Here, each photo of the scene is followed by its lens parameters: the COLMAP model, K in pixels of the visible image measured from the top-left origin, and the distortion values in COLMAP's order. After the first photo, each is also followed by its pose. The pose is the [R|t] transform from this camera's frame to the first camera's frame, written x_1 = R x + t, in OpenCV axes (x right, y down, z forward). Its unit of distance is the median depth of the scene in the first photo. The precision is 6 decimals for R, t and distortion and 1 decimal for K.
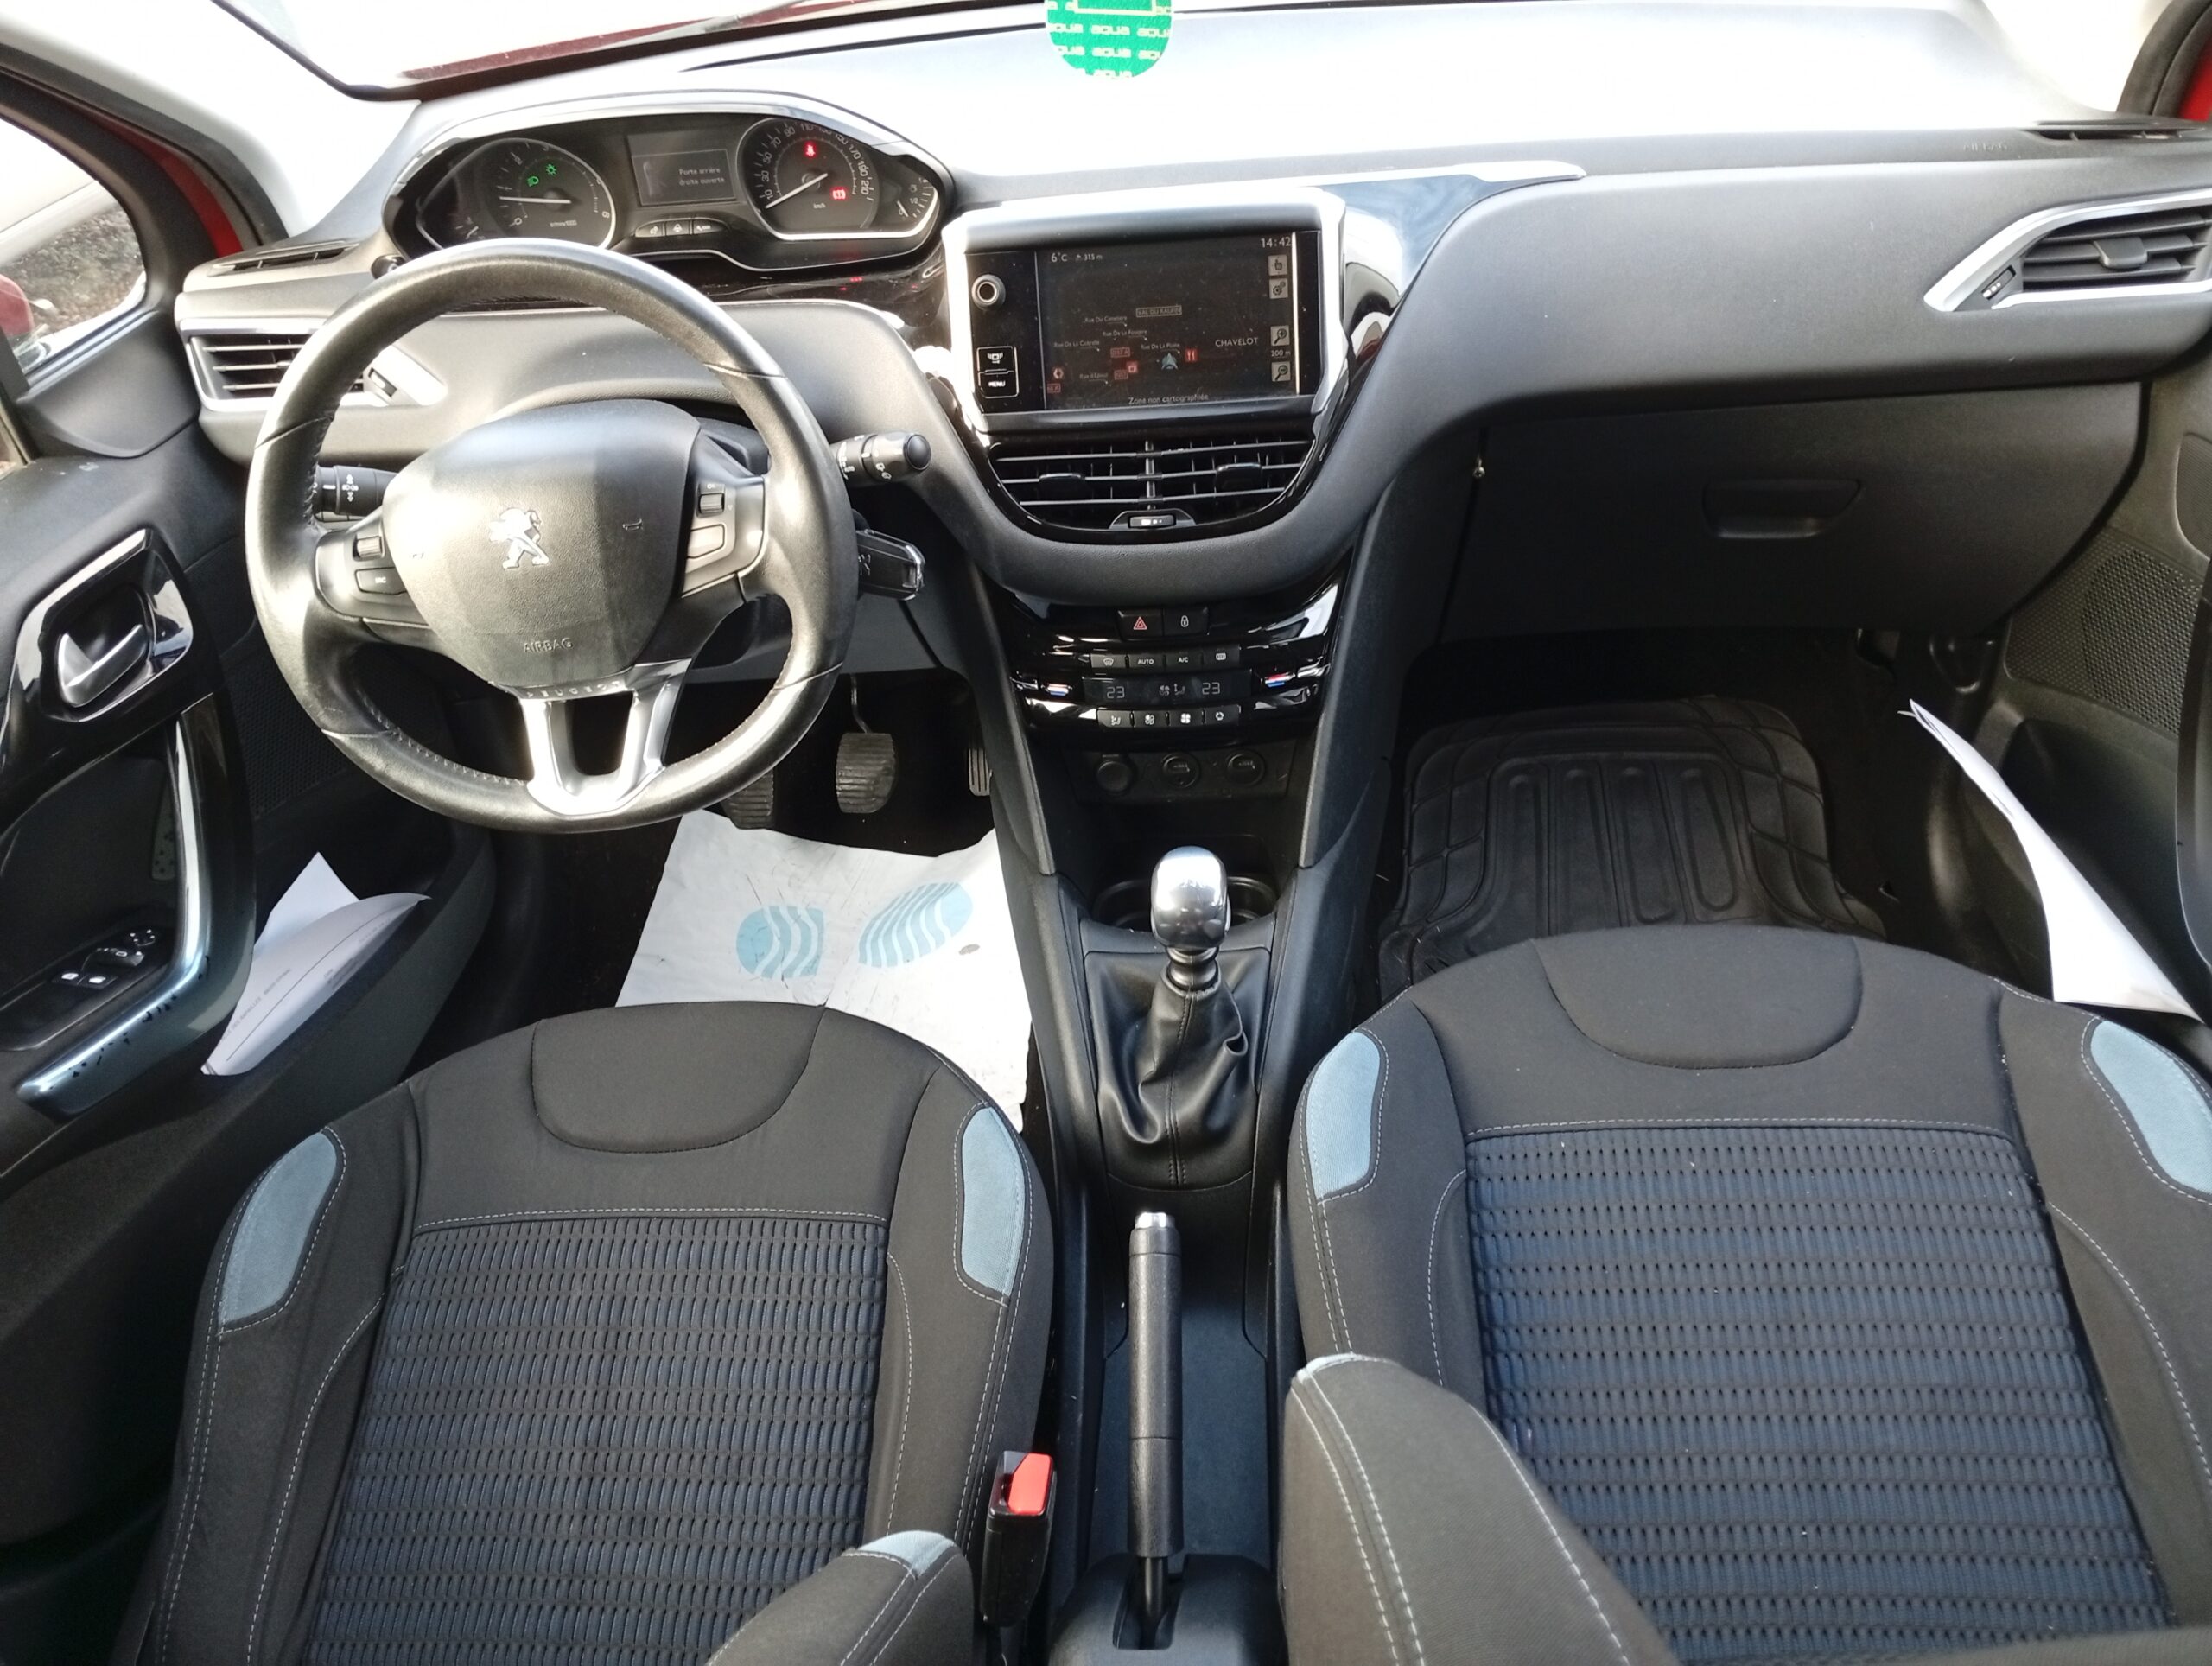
lens RADIAL K [[1708.5, 0, 1106.0], [0, 1708.5, 833.0], [0, 0, 1]] dist [0.097995, -0.196124]
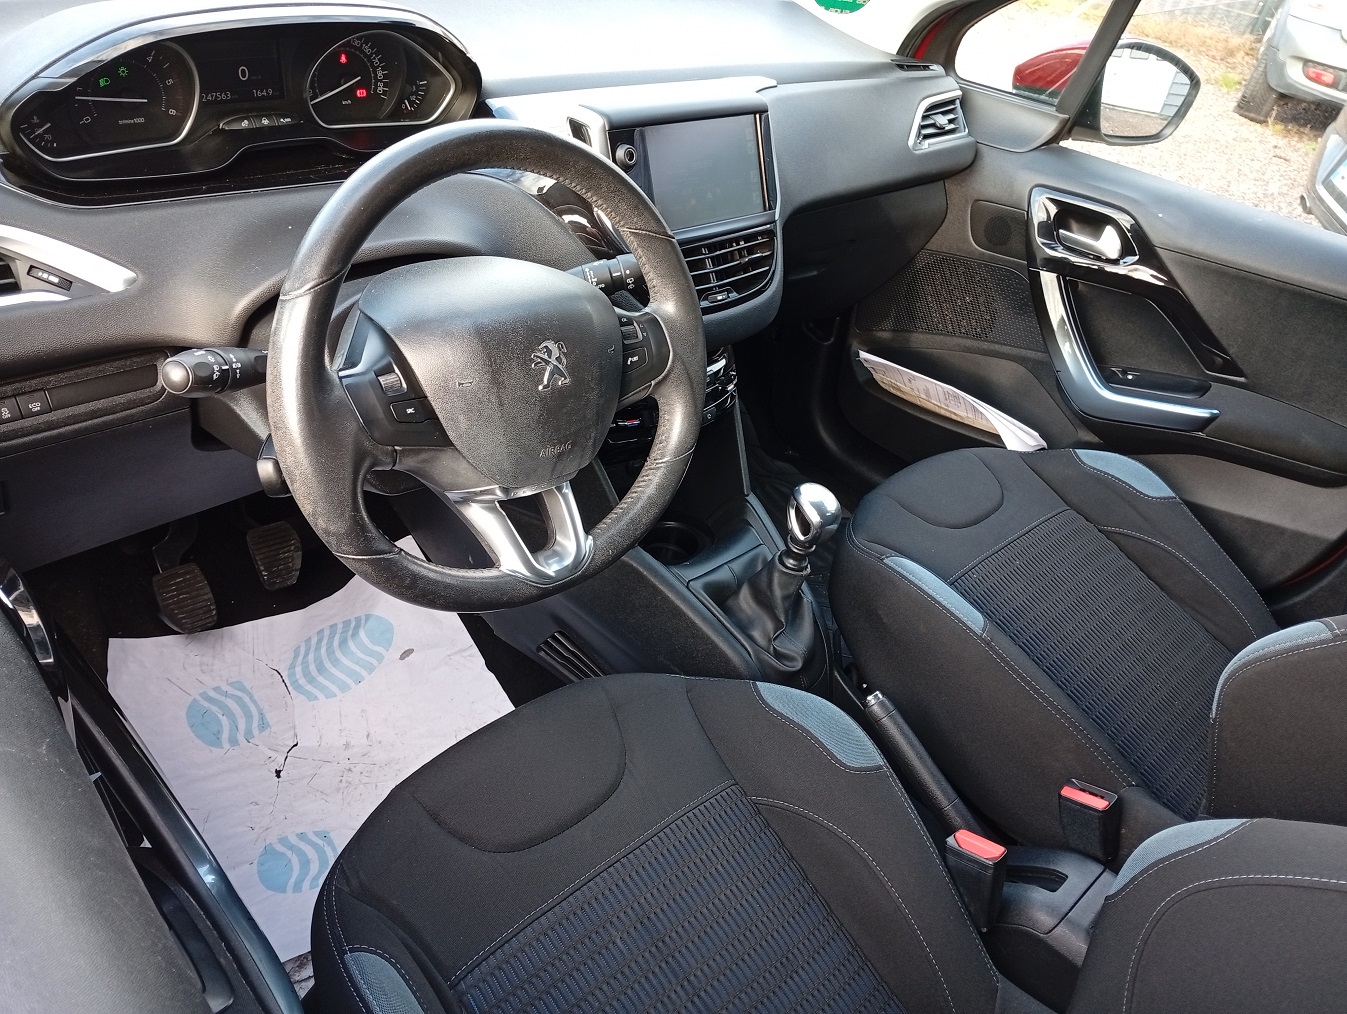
lens RADIAL K [[1040.4, 0, 673.5], [0, 1040.4, 507.0], [0, 0, 1]] dist [0.097995, -0.196124]
pose [[0.659708, -0.268969, 0.701742, -0.726232], [0.273037, 0.955735, 0.109640, -0.113965], [-0.700169, 0.119271, 0.703945, 0.374266]]
